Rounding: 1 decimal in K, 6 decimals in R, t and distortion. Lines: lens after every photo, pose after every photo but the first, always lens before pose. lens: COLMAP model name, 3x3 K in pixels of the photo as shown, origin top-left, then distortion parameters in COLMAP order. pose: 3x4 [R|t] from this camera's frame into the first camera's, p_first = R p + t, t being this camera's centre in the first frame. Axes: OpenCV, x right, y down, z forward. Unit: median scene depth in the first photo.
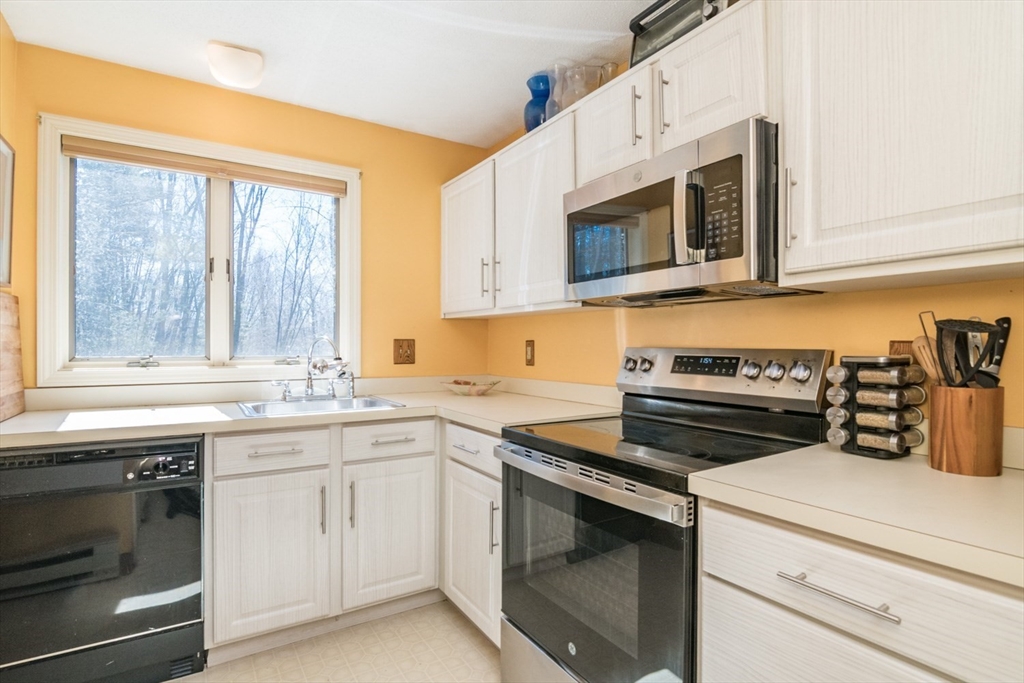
lens RADIAL K [[516.0, 0, 508.6], [0, 516.0, 346.4], [0, 0, 1]] dist [-0.005480, -0.001580]
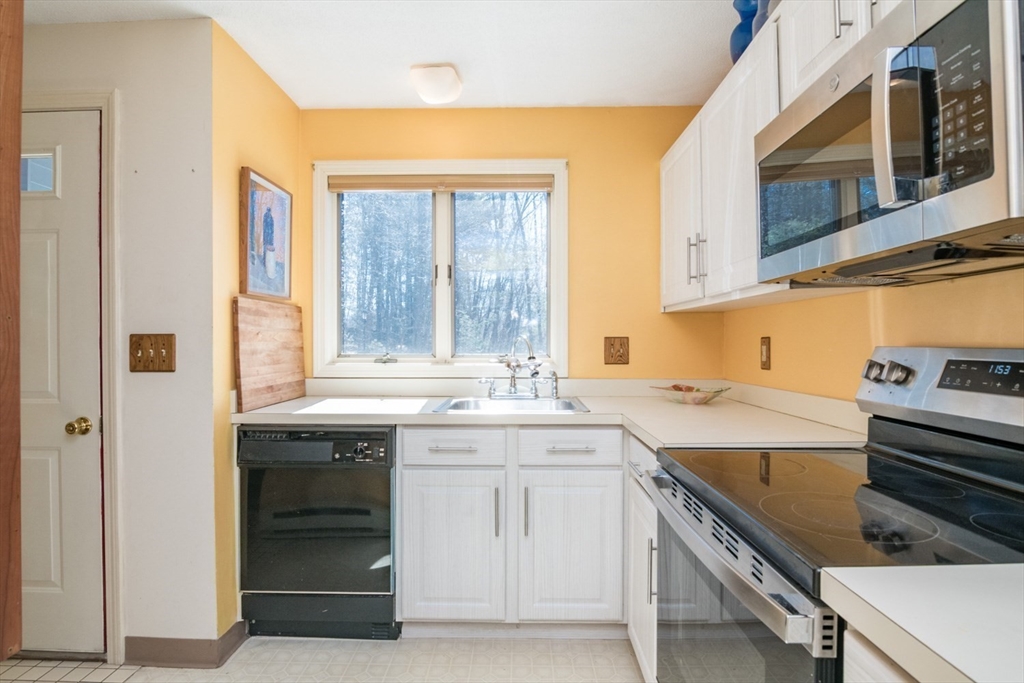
lens RADIAL K [[525.0, 0, 511.5], [0, 525.0, 345.0], [0, 0, 1]] dist [-0.000920, -0.010943]
pose [[0.838621, -0.000560, -0.544715, 0.211663], [0.001072, 0.999999, 0.000622, -0.000960], [0.544714, -0.001106, 0.838621, 0.180813]]
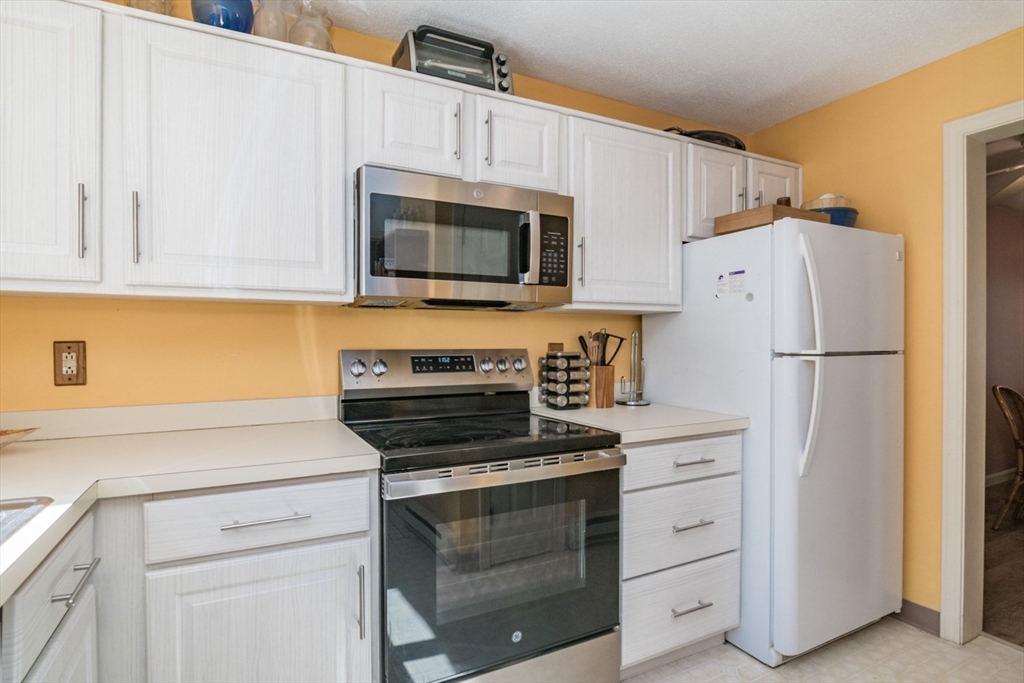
lens RADIAL K [[516.0, 0, 508.6], [0, 516.0, 346.4], [0, 0, 1]] dist [-0.005480, -0.001580]
pose [[0.077483, -0.011981, 0.996922, -0.668268], [0.004401, 0.999922, 0.011675, -0.013737], [-0.996984, 0.003483, 0.077529, 0.676598]]
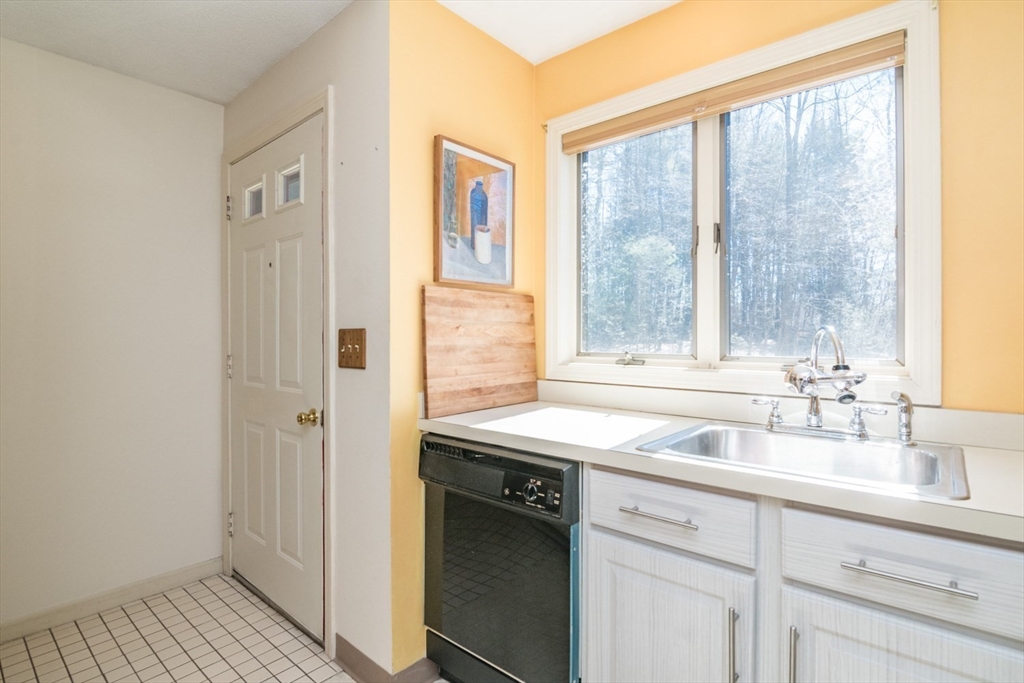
lens RADIAL K [[502.7, 0, 514.5], [0, 502.7, 338.8], [0, 0, 1]] dist [-0.003666, -0.000982]
pose [[0.303422, 0.001214, -0.952855, 0.063480], [-0.002265, 0.999997, 0.000553, -0.005064], [0.952853, 0.001990, 0.303424, 0.640510]]
